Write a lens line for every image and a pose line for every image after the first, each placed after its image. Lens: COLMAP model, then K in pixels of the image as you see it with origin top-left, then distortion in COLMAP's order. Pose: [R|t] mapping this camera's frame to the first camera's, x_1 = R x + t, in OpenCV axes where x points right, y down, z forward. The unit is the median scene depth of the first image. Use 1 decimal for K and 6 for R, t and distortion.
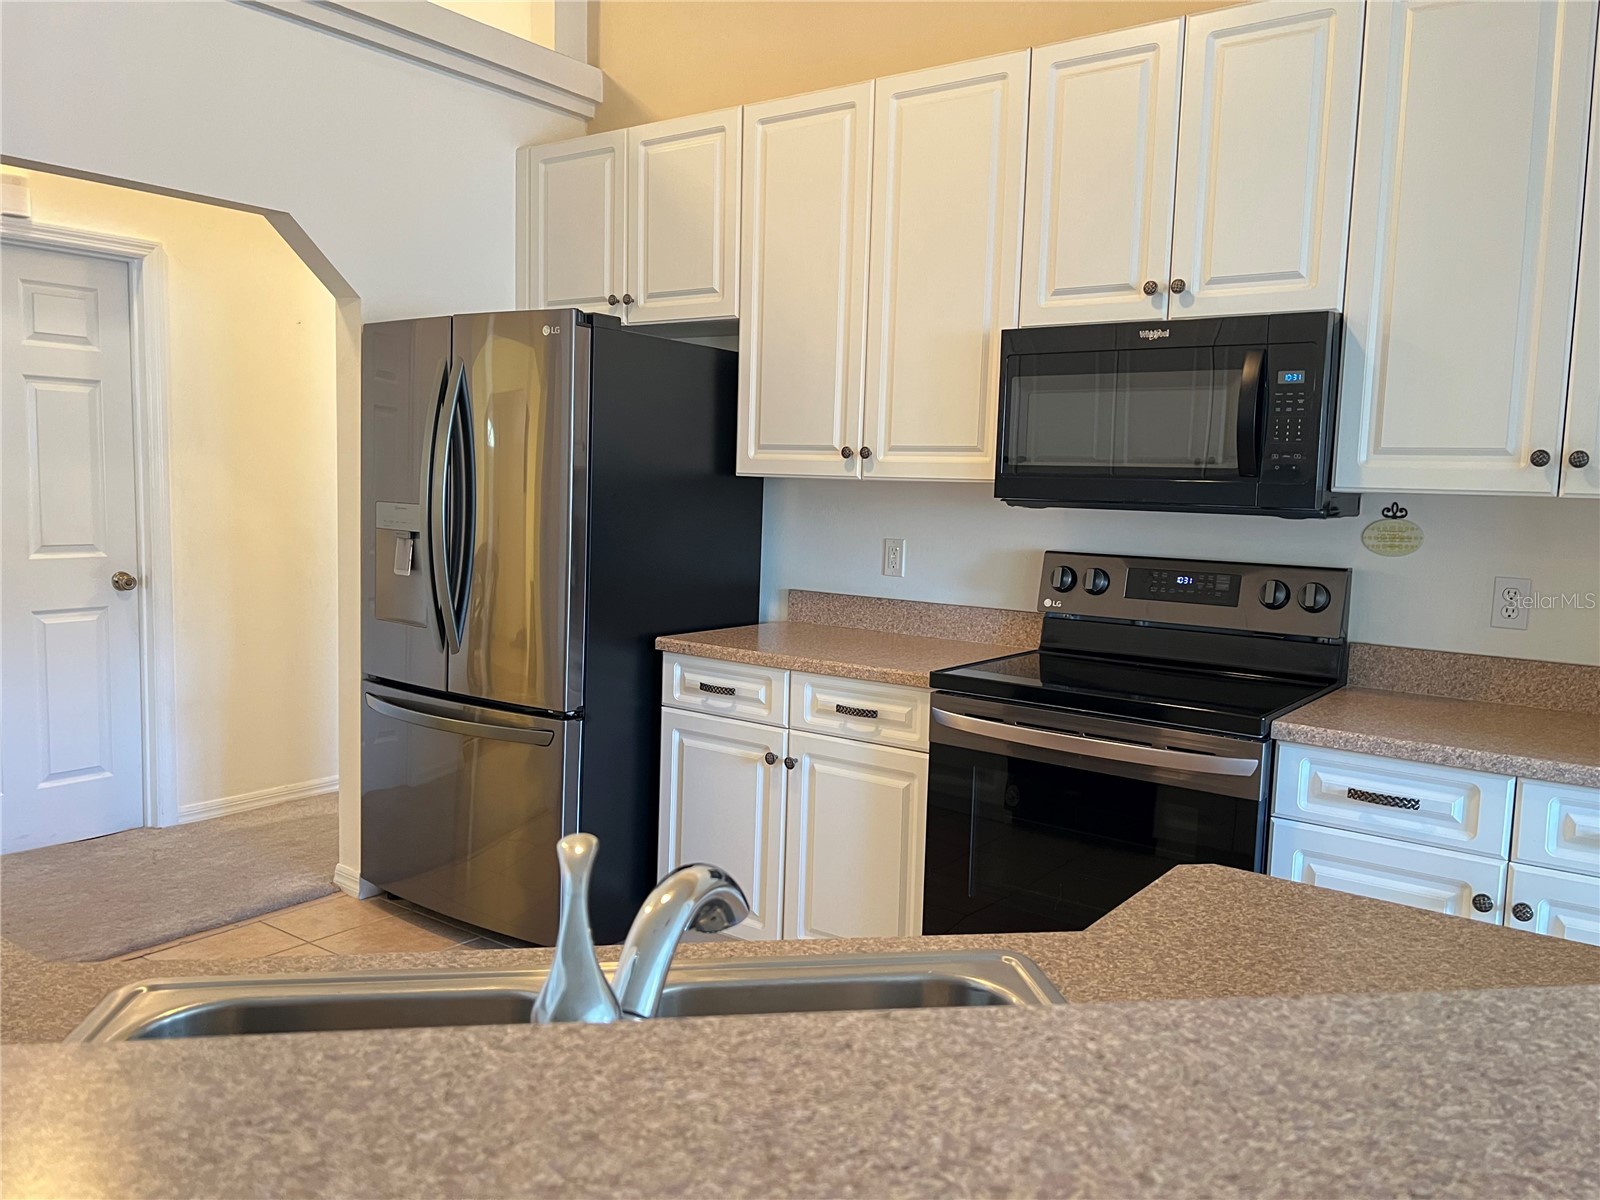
lens RADIAL K [[1195.5, 0, 800.0], [0, 1195.5, 600.0], [0, 0, 1]] dist [0.084304, -0.127695]
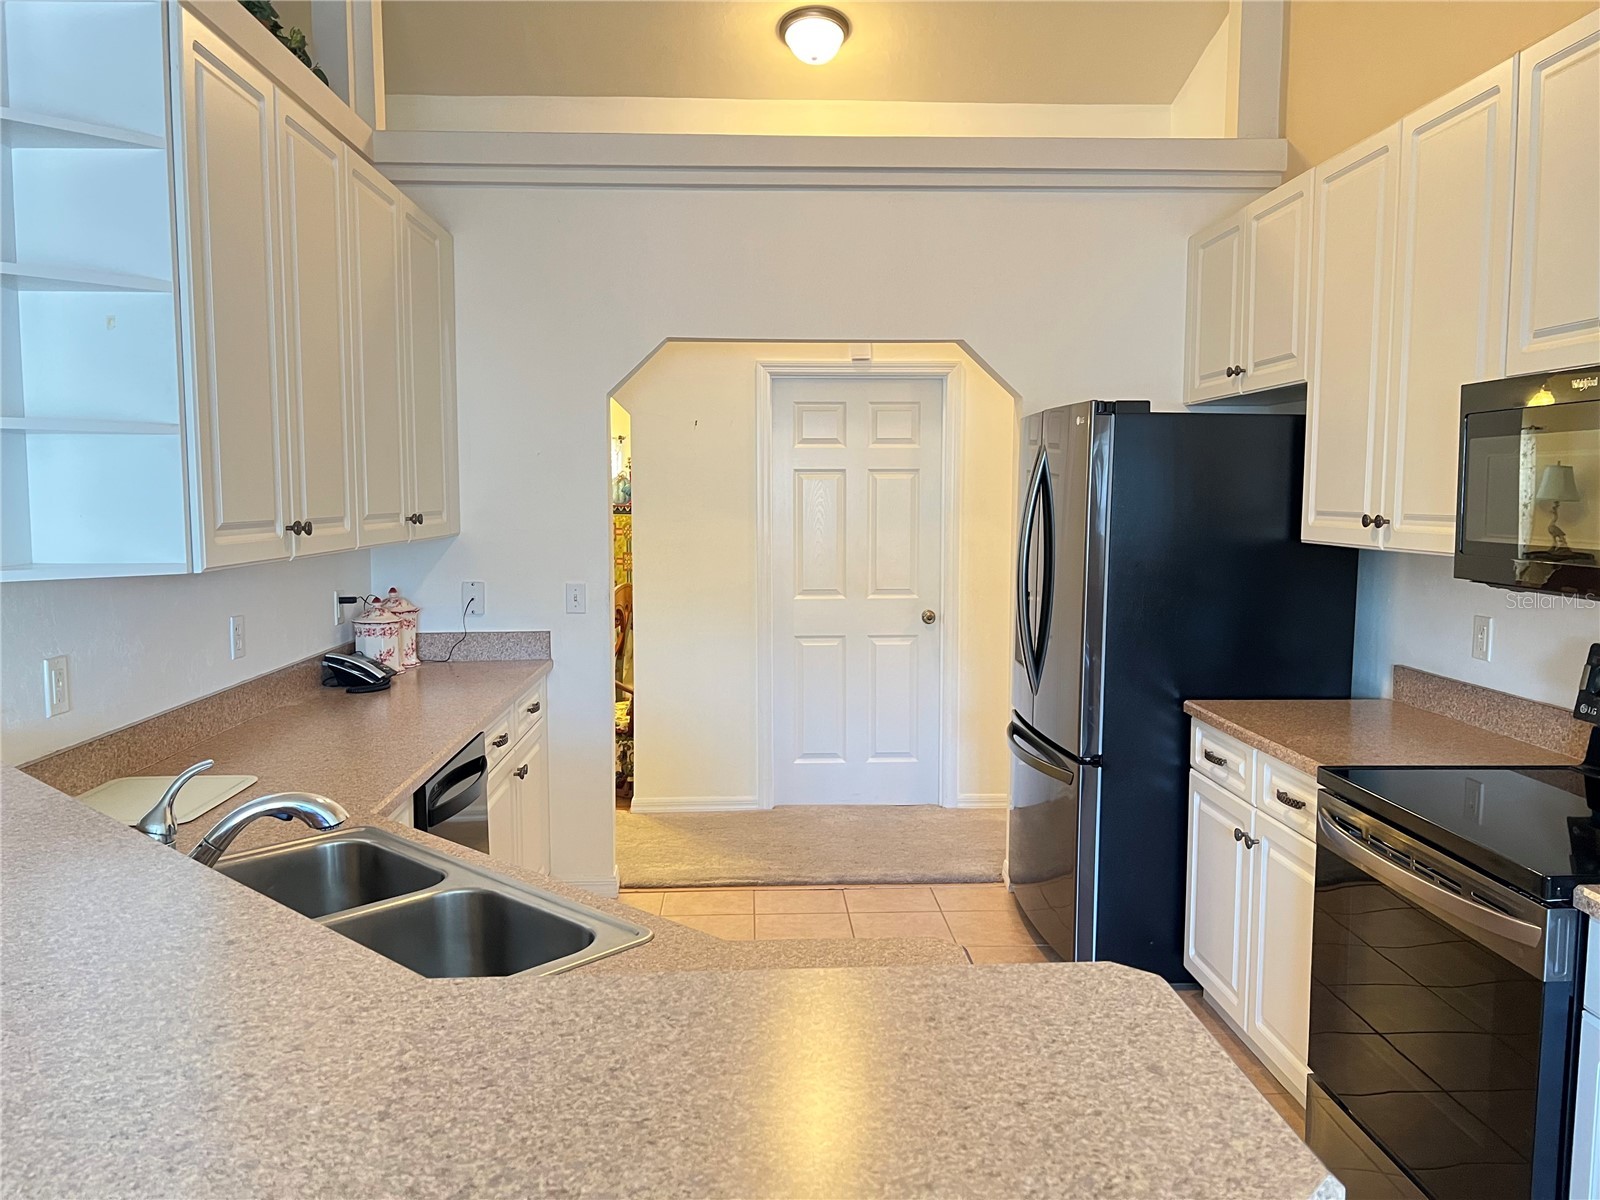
lens RADIAL K [[1188.7, 0, 797.9], [0, 1188.7, 591.9], [0, 0, 1]] dist [0.089684, -0.169425]
pose [[0.621812, 0.035612, -0.782356, 0.492262], [-0.060357, 0.998174, -0.002536, -0.040747], [0.780837, 0.048798, 0.622826, 0.088623]]
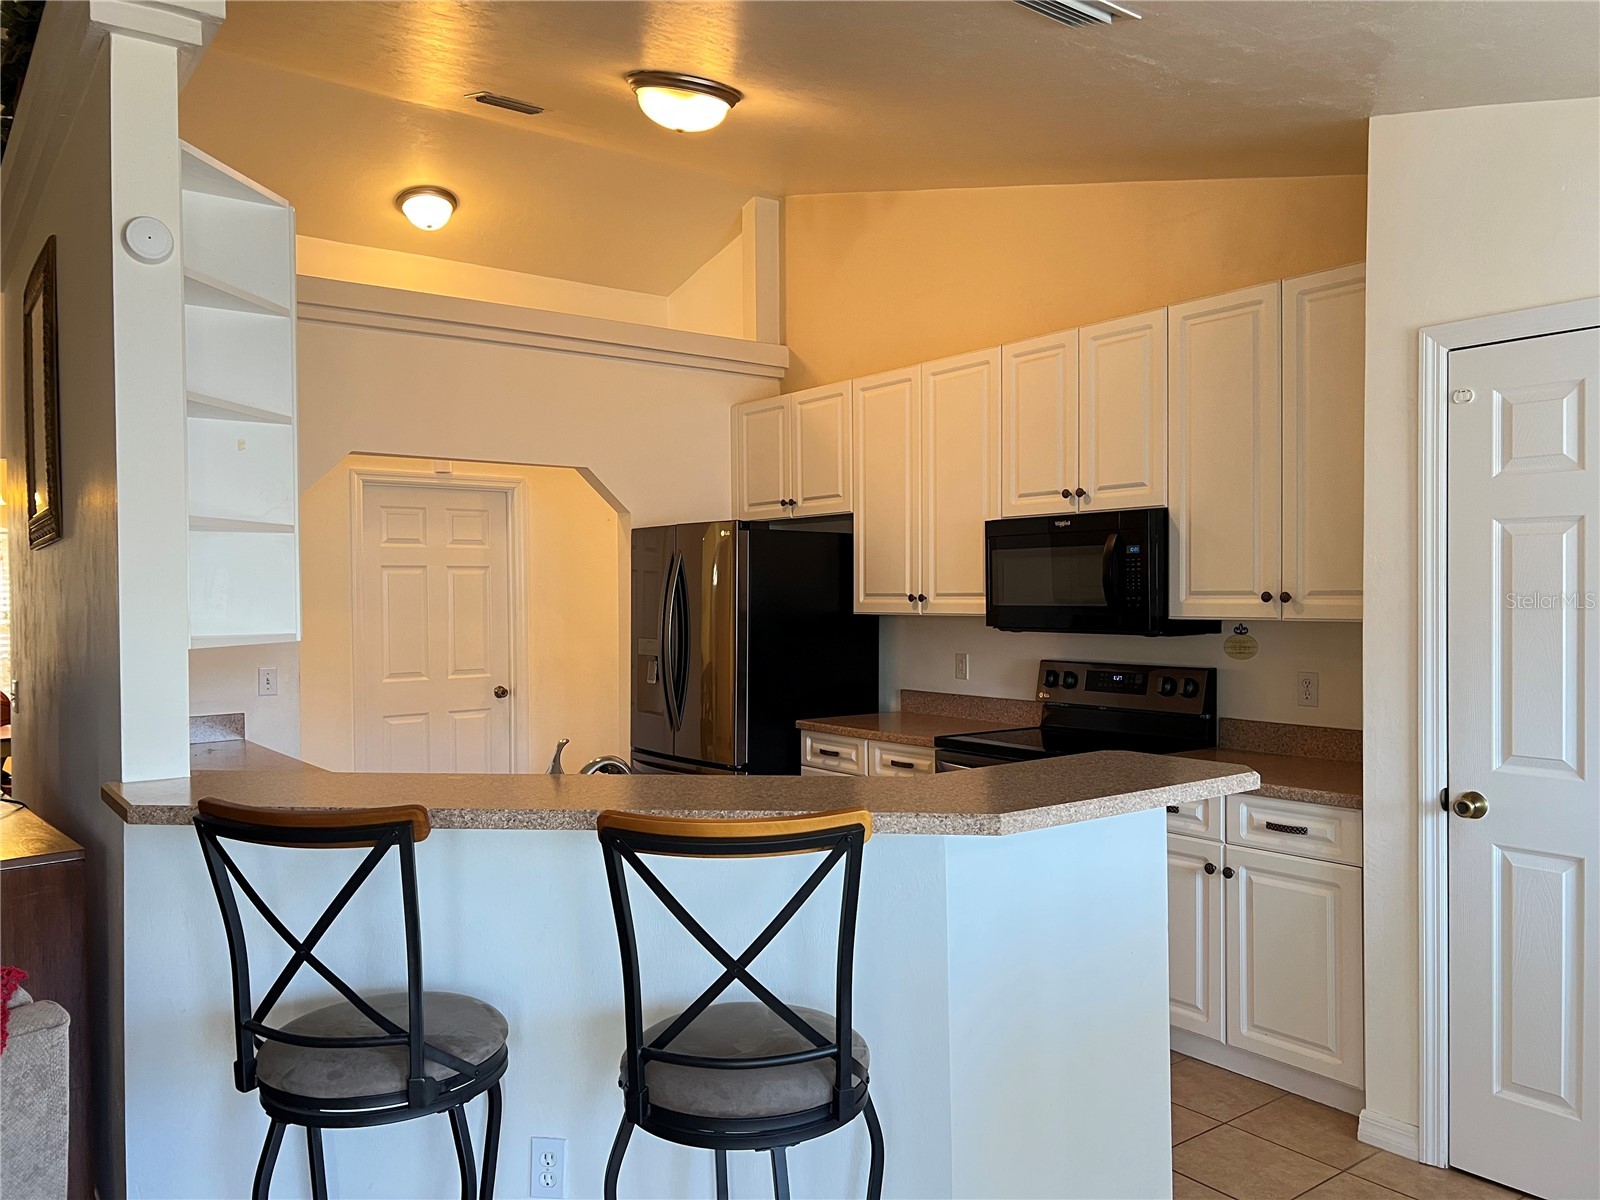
lens RADIAL K [[1195.5, 0, 800.0], [0, 1195.5, 600.0], [0, 0, 1]] dist [0.084304, -0.127695]
pose [[0.958740, -0.034889, -0.282137, 0.335649], [0.007330, 0.995145, -0.098151, 0.028644], [0.284191, 0.092033, 0.954340, -0.505536]]
